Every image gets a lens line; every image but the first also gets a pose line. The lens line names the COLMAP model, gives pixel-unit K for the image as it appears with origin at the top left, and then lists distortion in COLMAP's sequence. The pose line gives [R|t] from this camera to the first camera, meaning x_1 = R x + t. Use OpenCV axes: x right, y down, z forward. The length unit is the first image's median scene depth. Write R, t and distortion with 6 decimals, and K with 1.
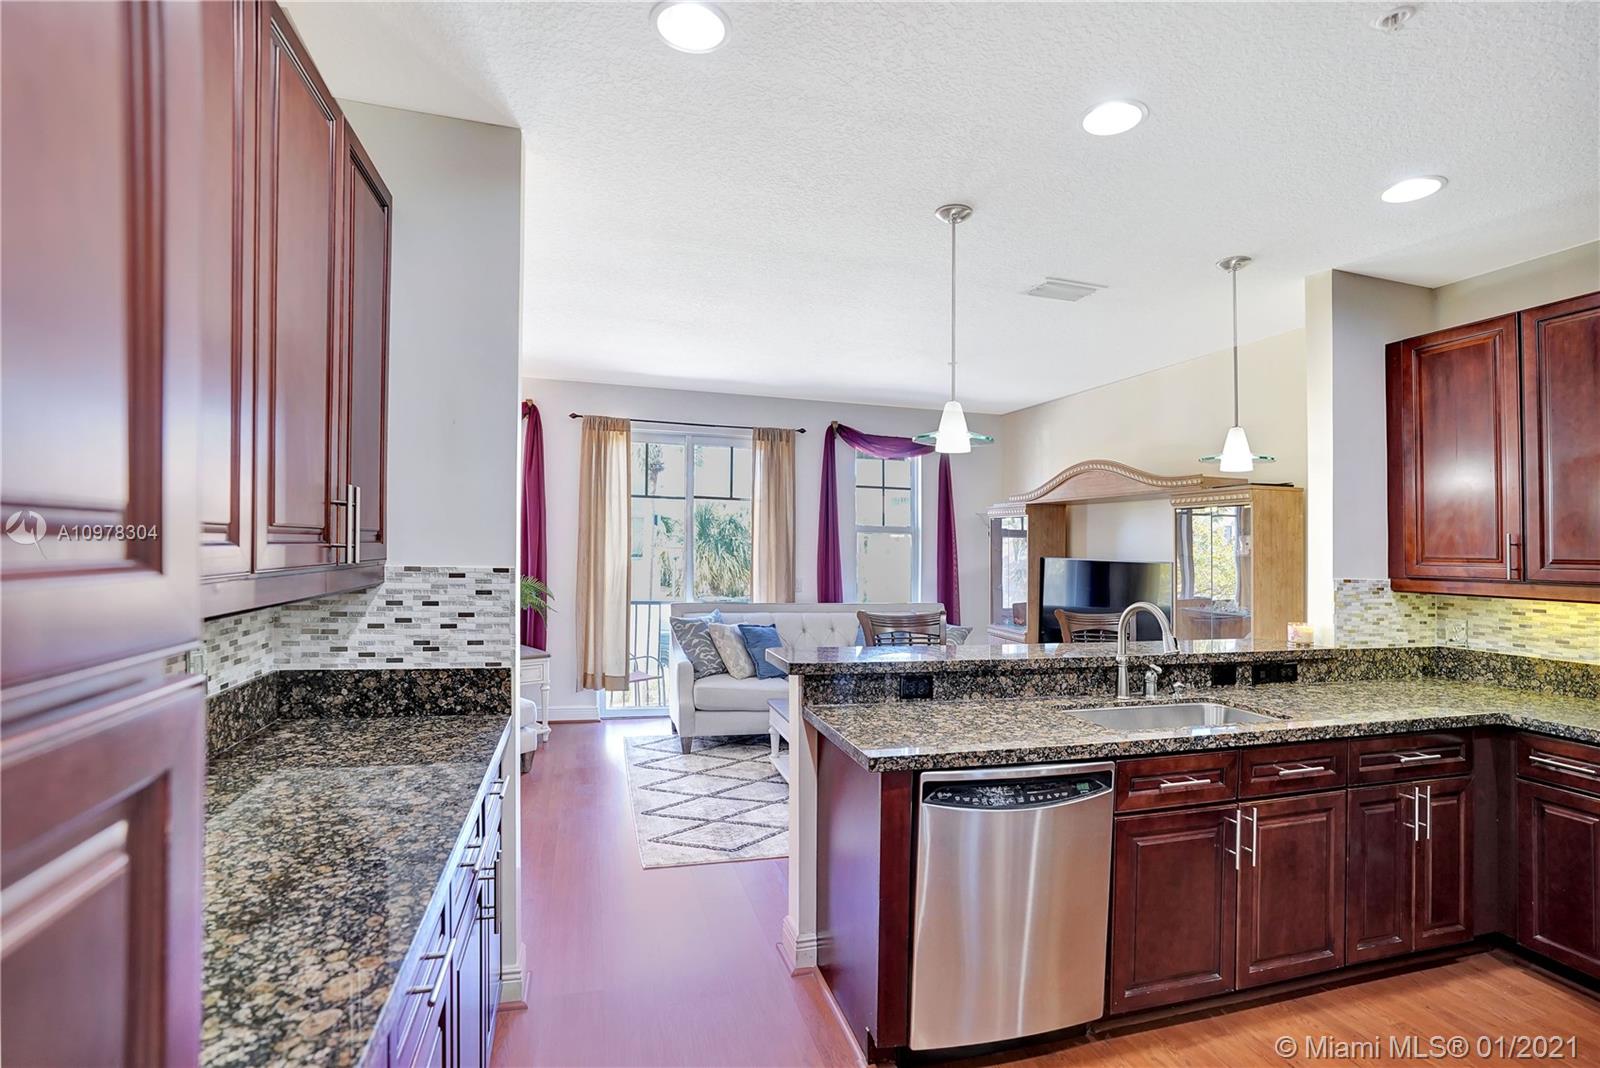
lens RADIAL K [[742.4, 0, 811.1], [0, 742.4, 535.0], [0, 0, 1]] dist [-0.068174, 0.024236]
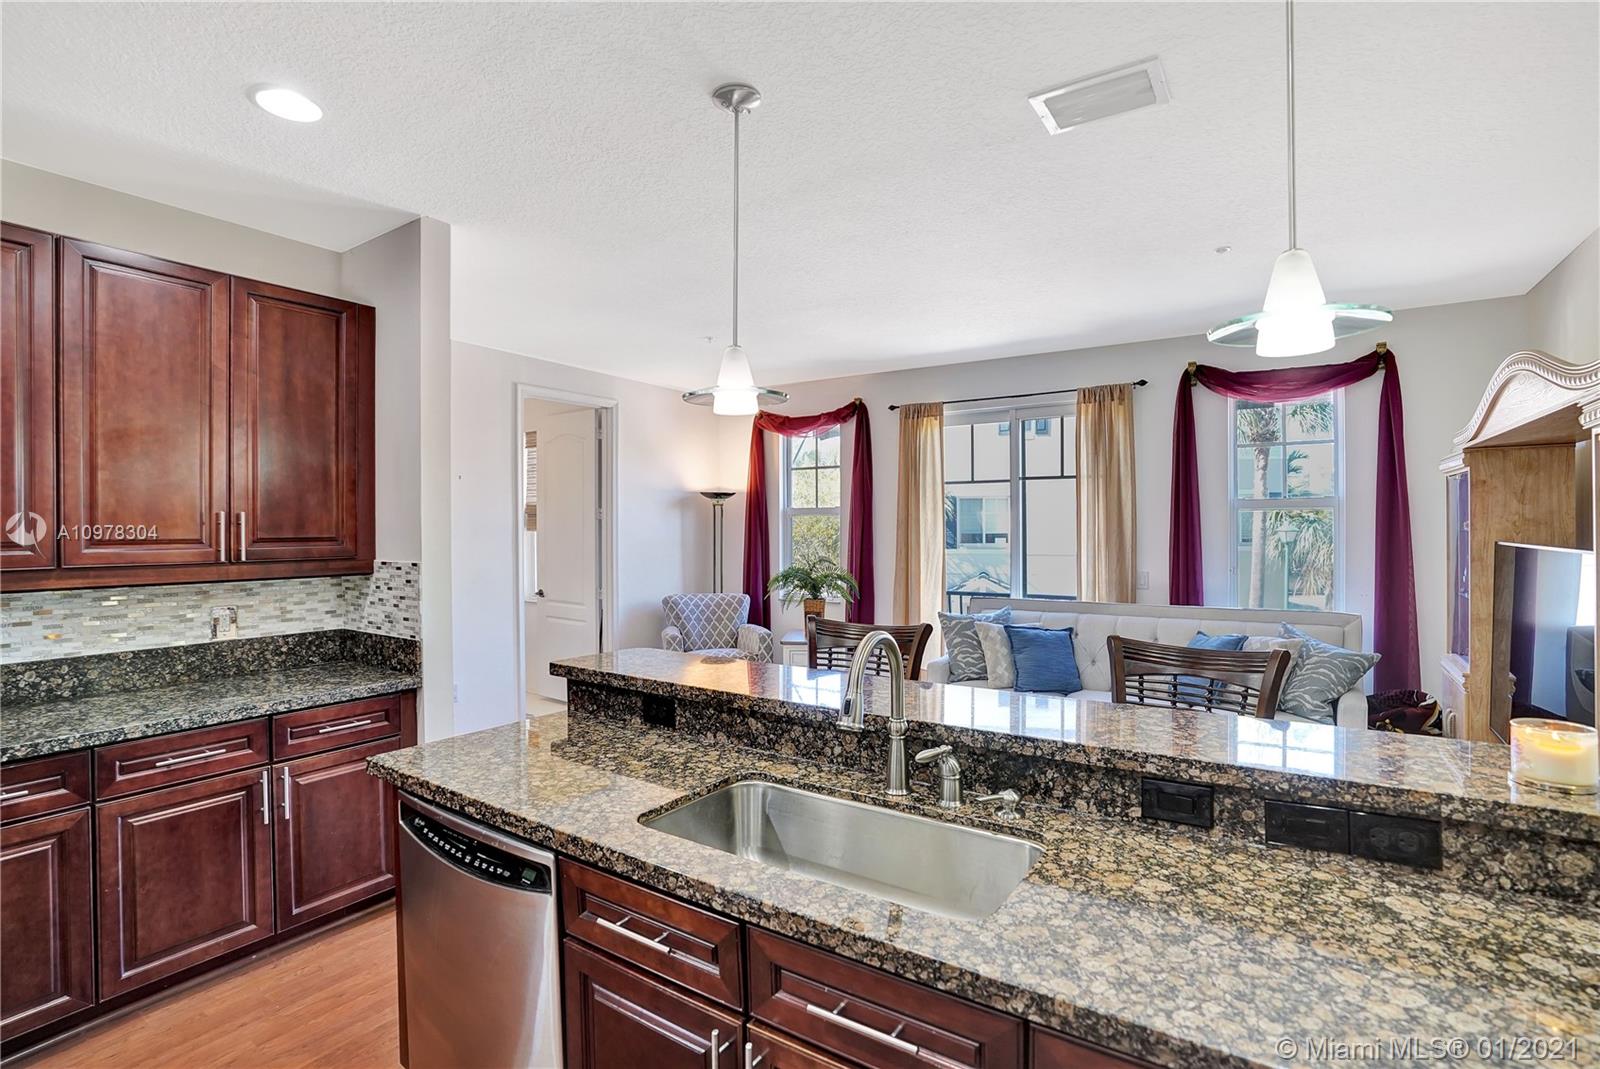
lens RADIAL K [[742.4, 0, 811.1], [0, 742.4, 535.5], [0, 0, 1]] dist [-0.068174, 0.024236]
pose [[0.653912, -0.019450, -0.756321, 0.907944], [0.033598, 0.999430, 0.003347, 0.013948], [0.755824, -0.027599, 0.654192, 0.617514]]
